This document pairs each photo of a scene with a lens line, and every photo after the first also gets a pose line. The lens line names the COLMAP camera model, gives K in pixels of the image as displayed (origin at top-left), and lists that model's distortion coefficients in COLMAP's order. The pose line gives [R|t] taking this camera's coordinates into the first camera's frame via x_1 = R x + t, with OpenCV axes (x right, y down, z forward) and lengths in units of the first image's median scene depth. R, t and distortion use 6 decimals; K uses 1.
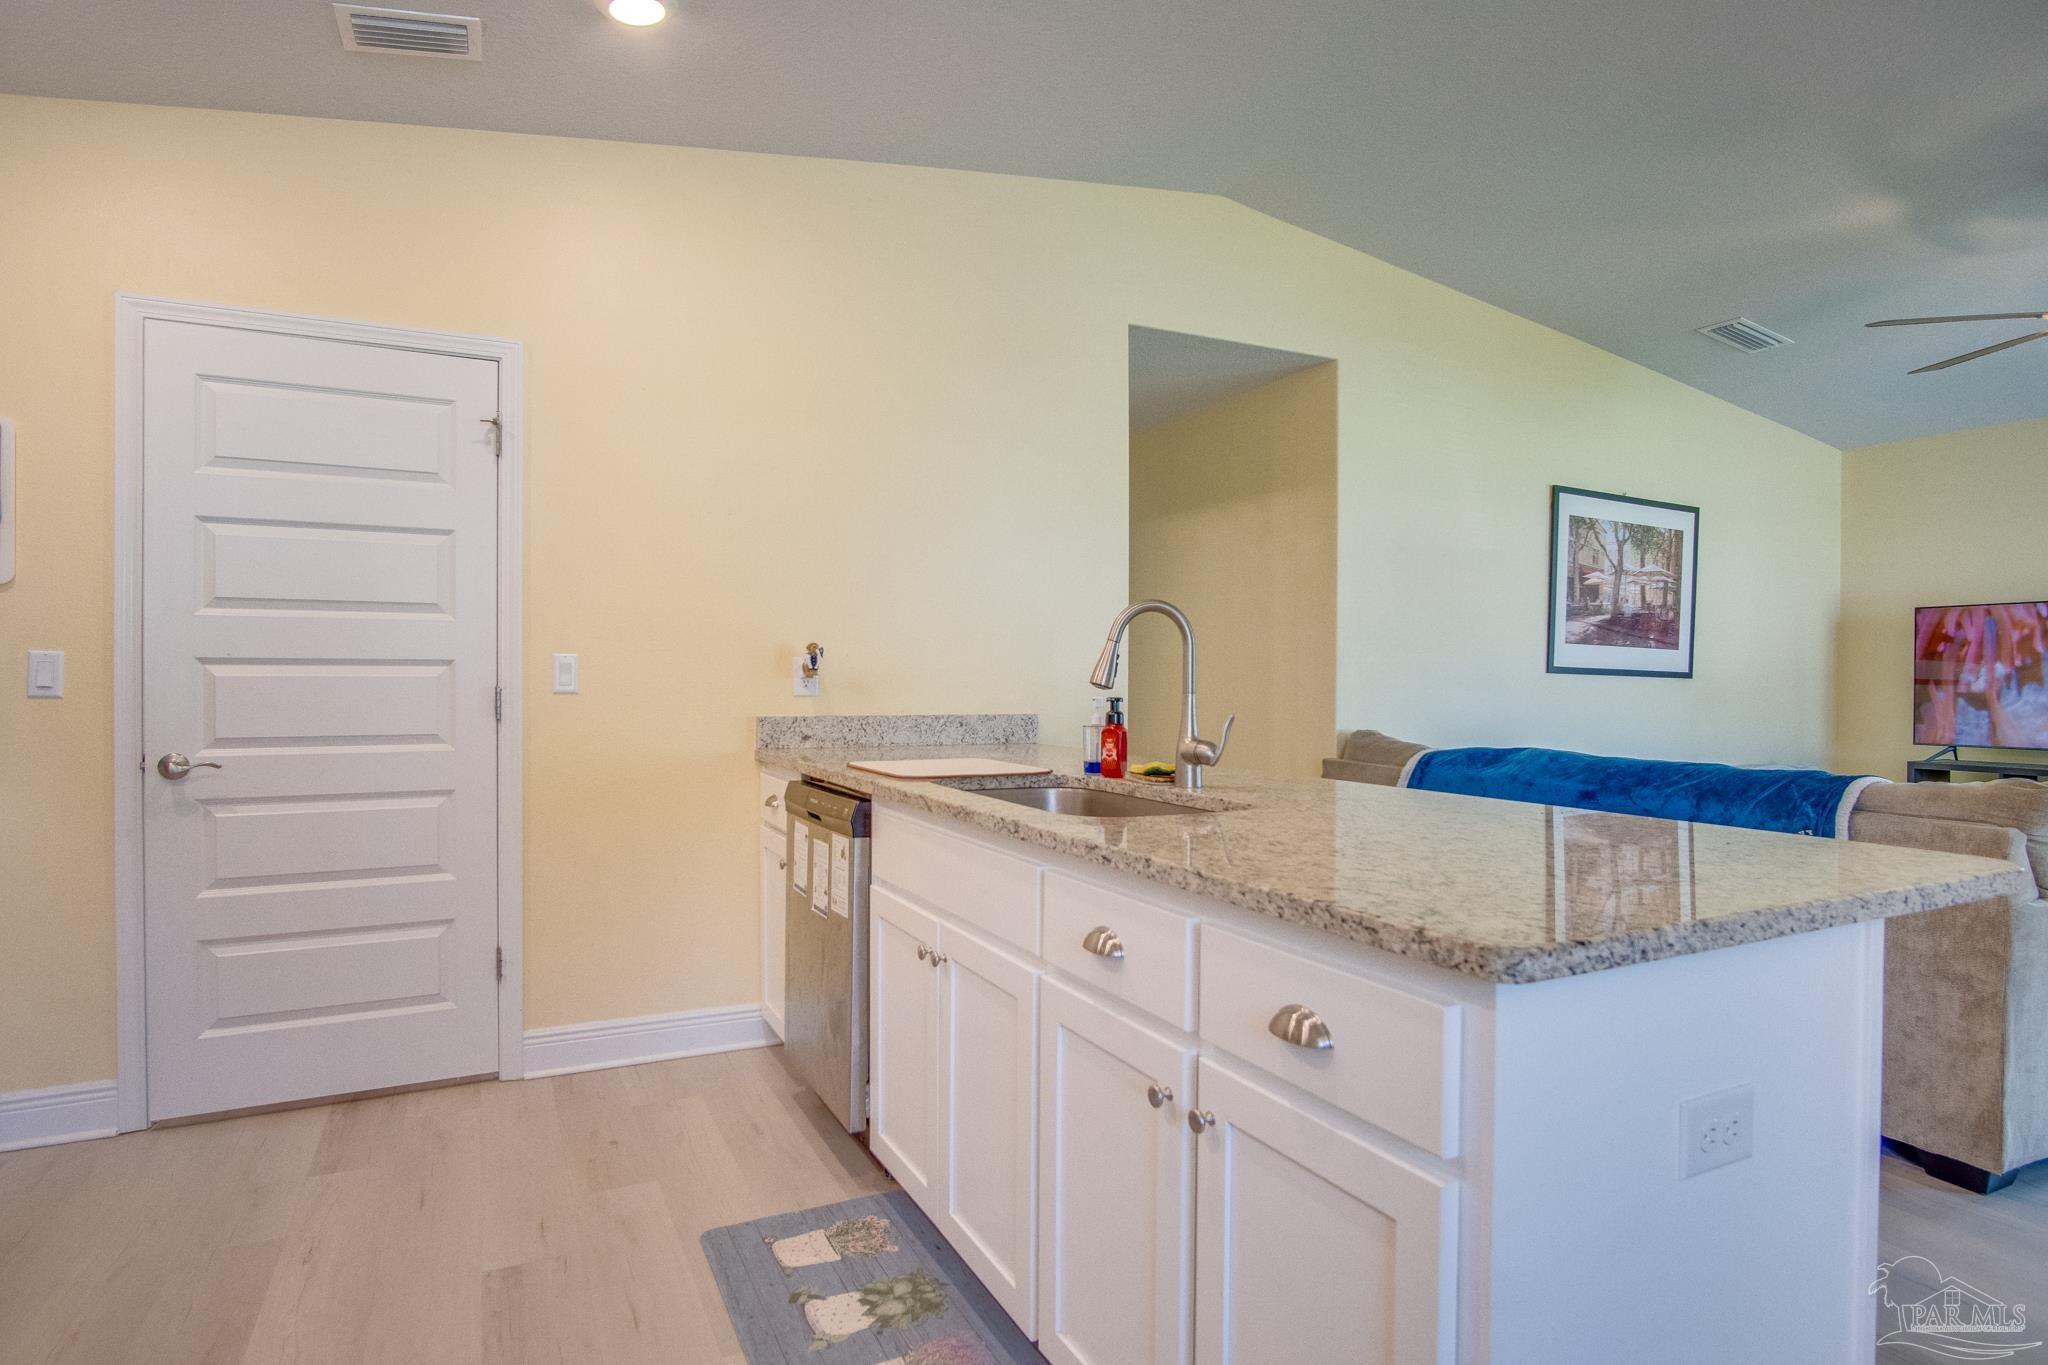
lens RADIAL K [[1096.5, 0, 1024.2], [0, 1096.5, 686.2], [0, 0, 1]] dist [-0.035876, 0.010843]
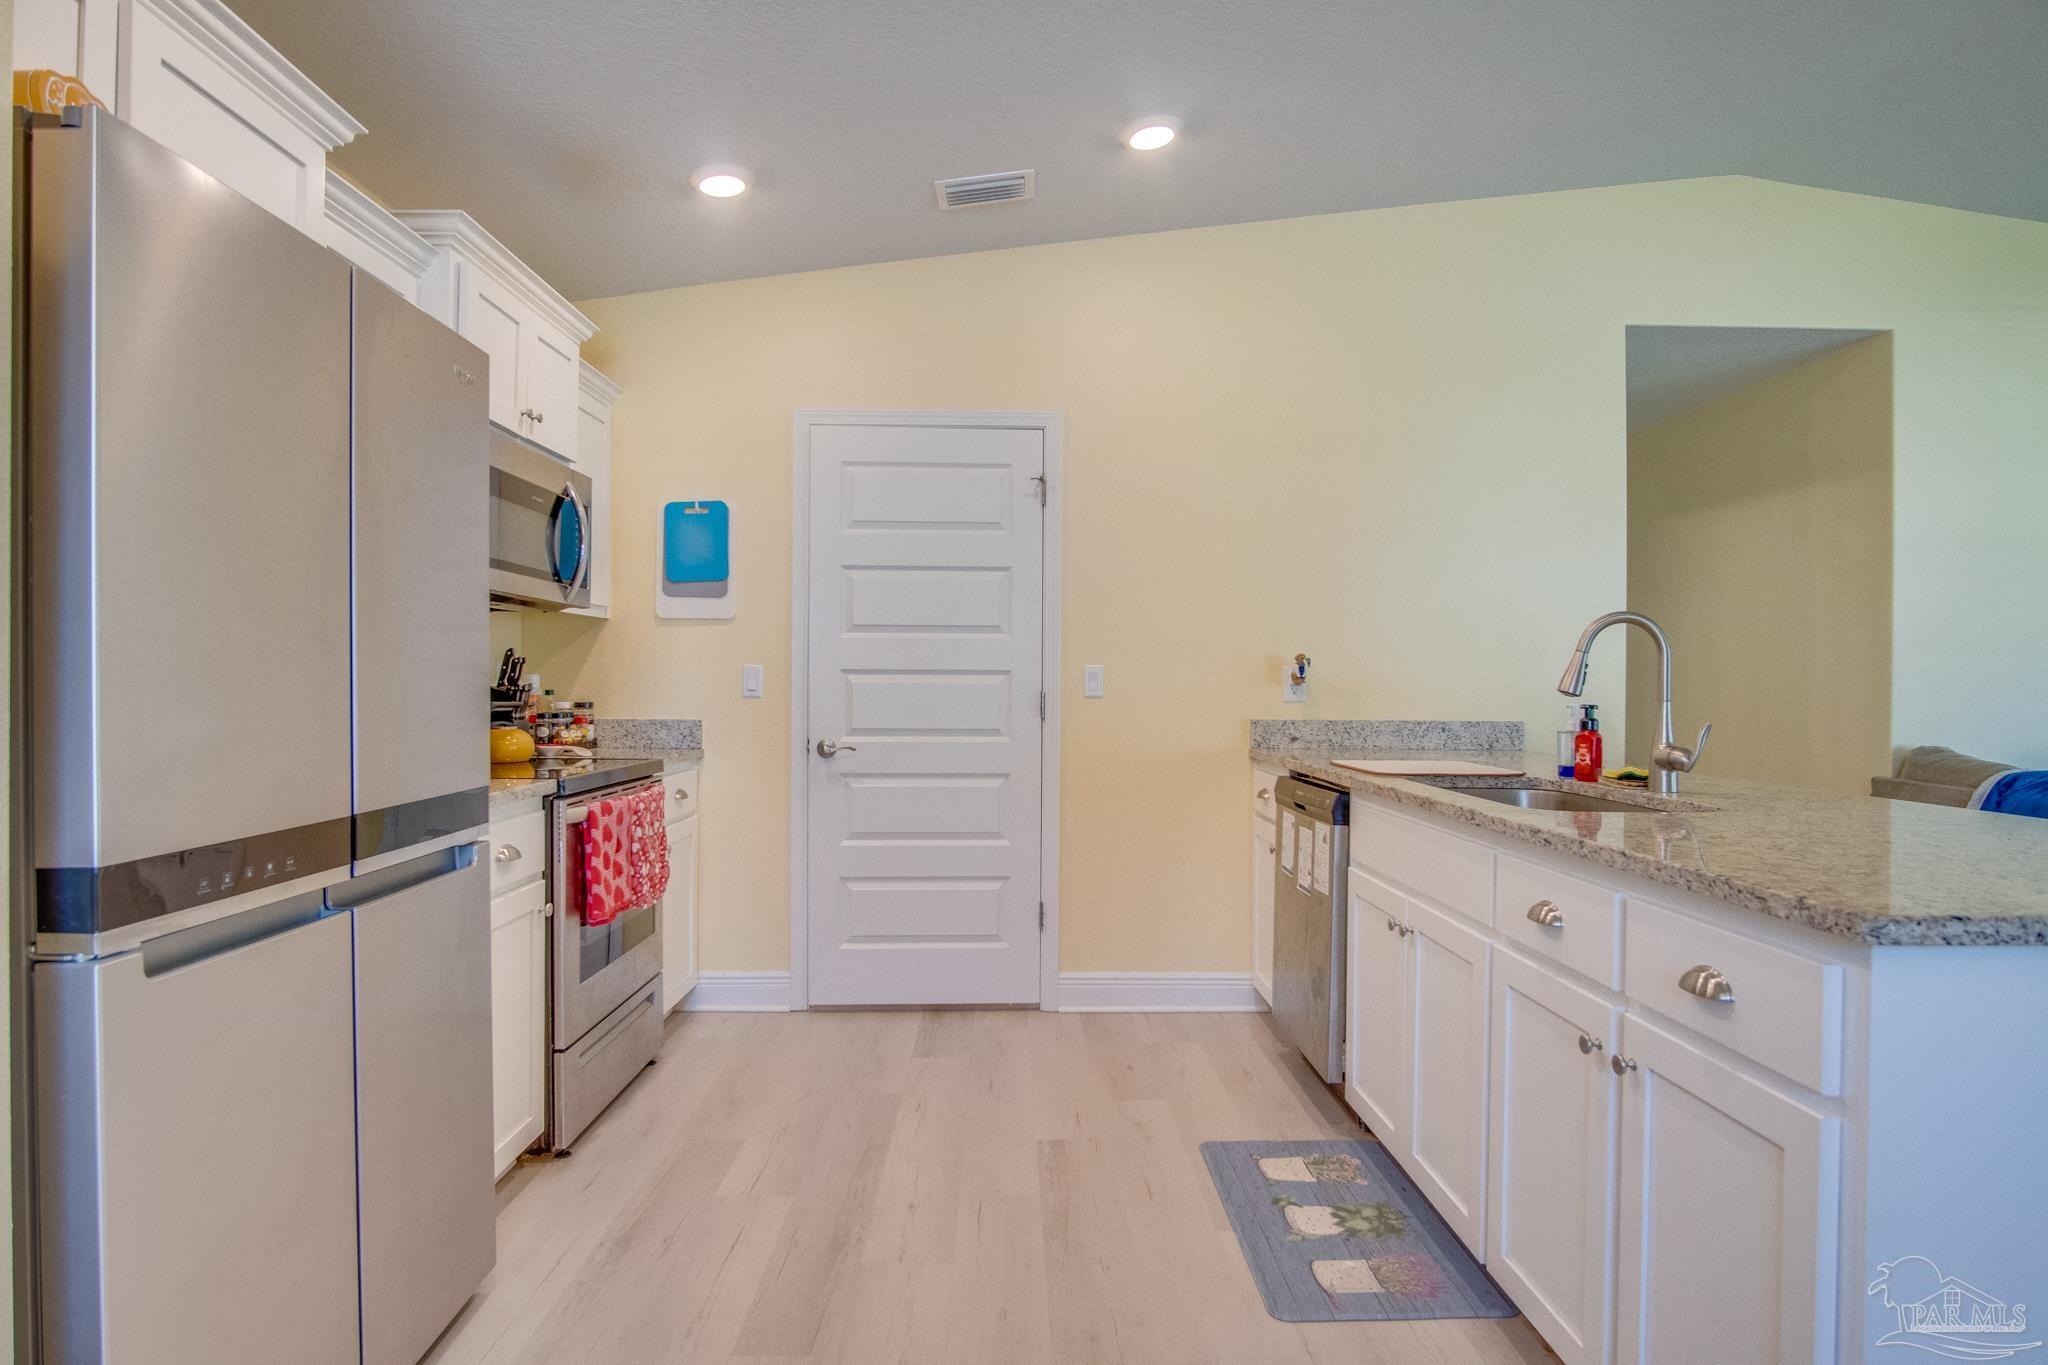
lens RADIAL K [[1096.5, 0, 1024.2], [0, 1096.5, 686.2], [0, 0, 1]] dist [-0.035876, 0.010843]
pose [[0.903427, 0.003065, -0.428732, 0.041929], [-0.005995, 0.999967, -0.005484, 0.001444], [0.428701, 0.007524, 0.903415, -0.176096]]
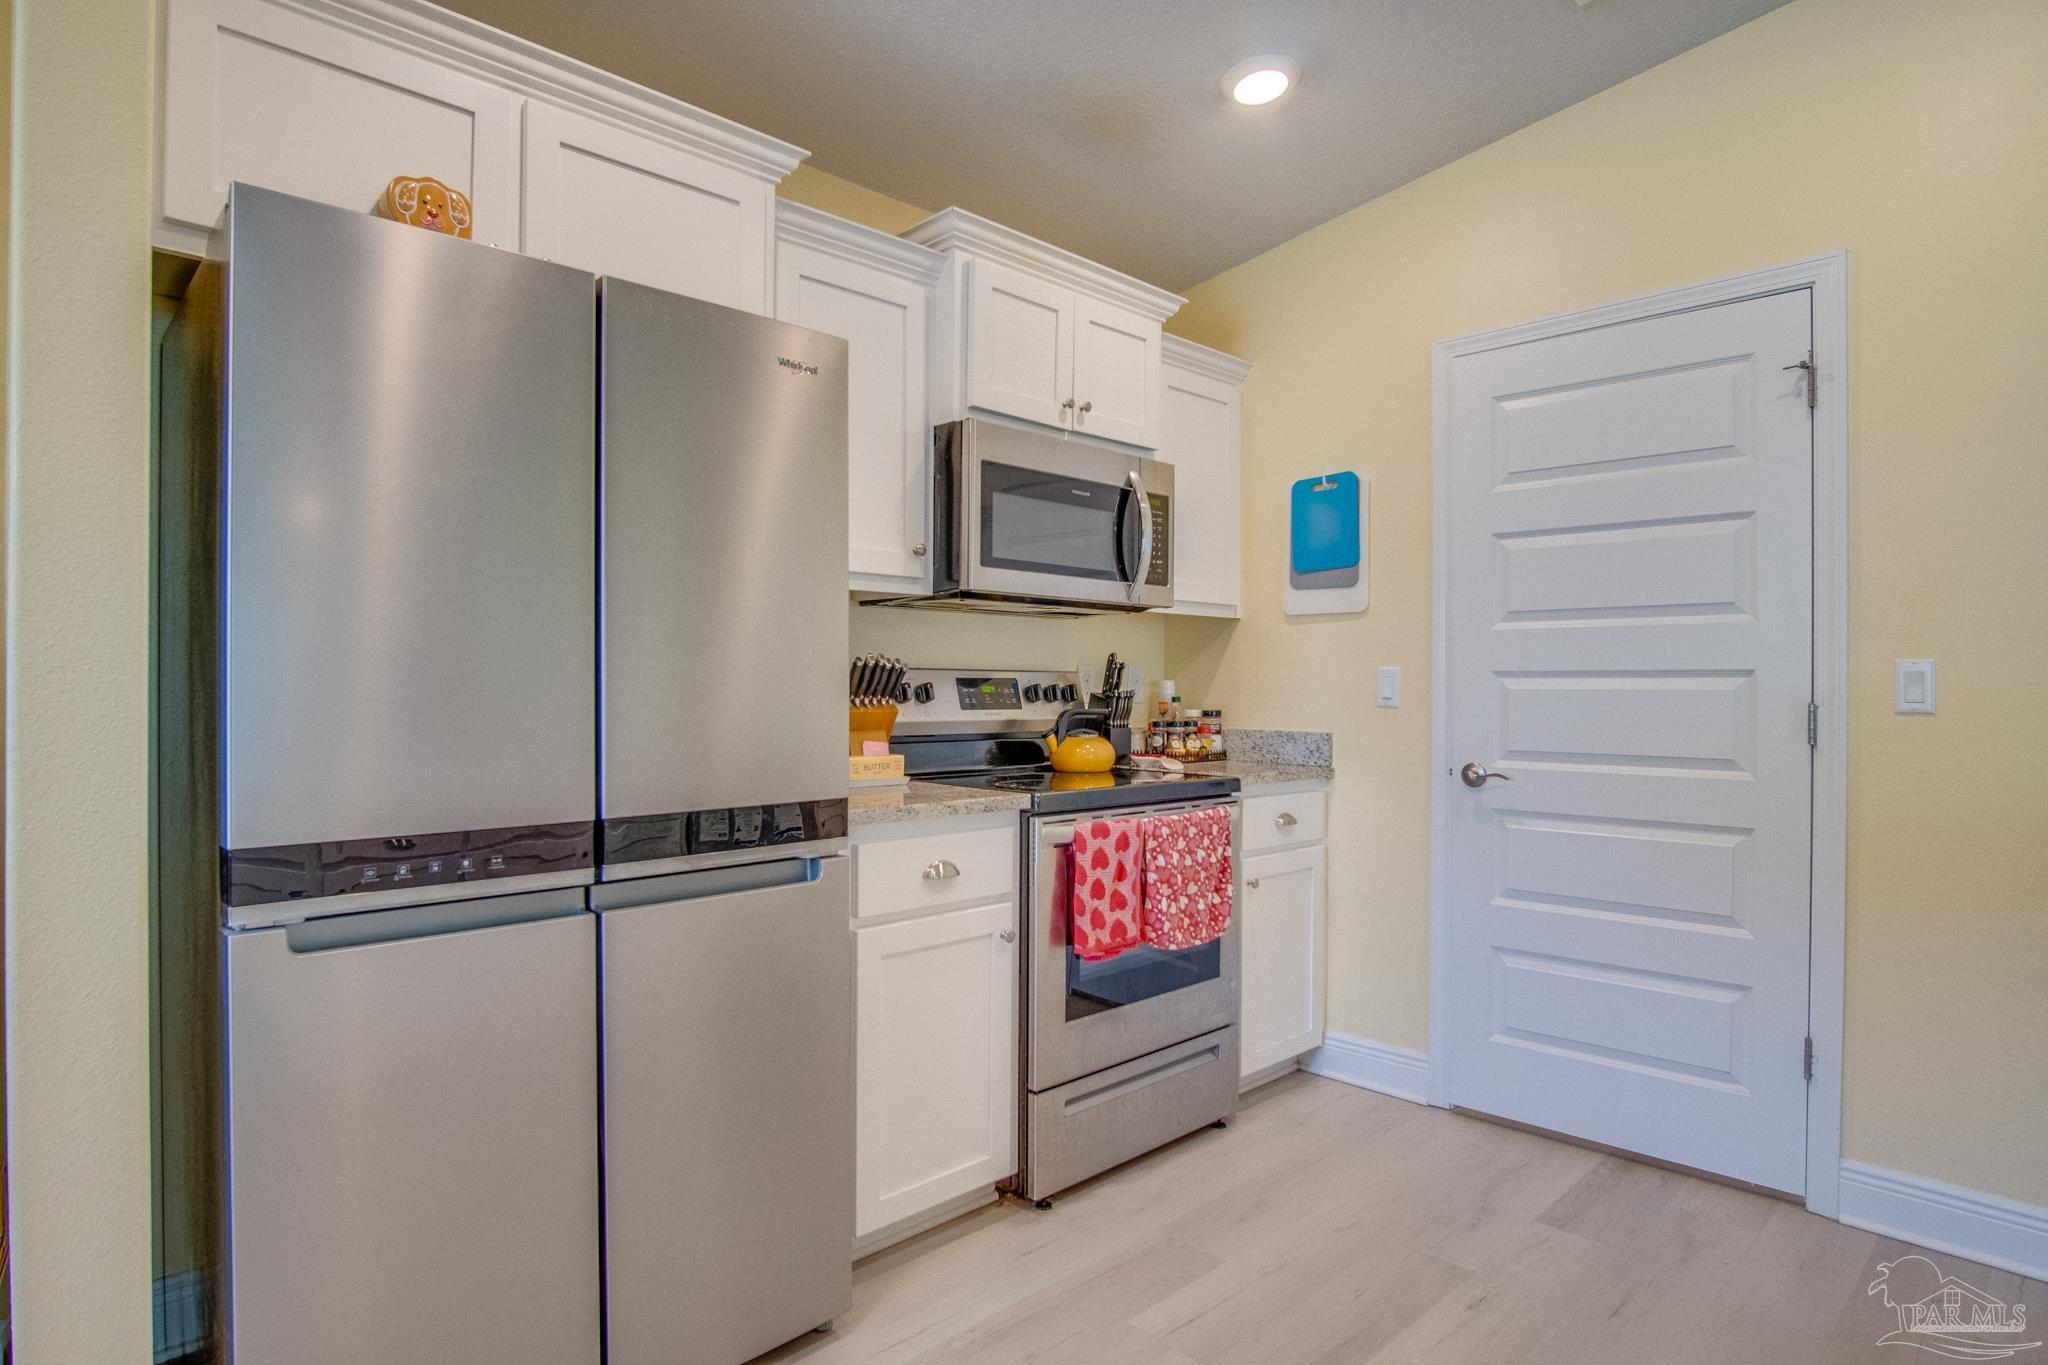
lens RADIAL K [[1096.5, 0, 1024.2], [0, 1096.5, 686.2], [0, 0, 1]] dist [-0.035876, 0.010843]
pose [[0.301800, -0.001684, -0.953370, 0.105586], [-0.010821, 0.999928, -0.005192, -0.002014], [0.953310, 0.011883, 0.301760, 0.292119]]
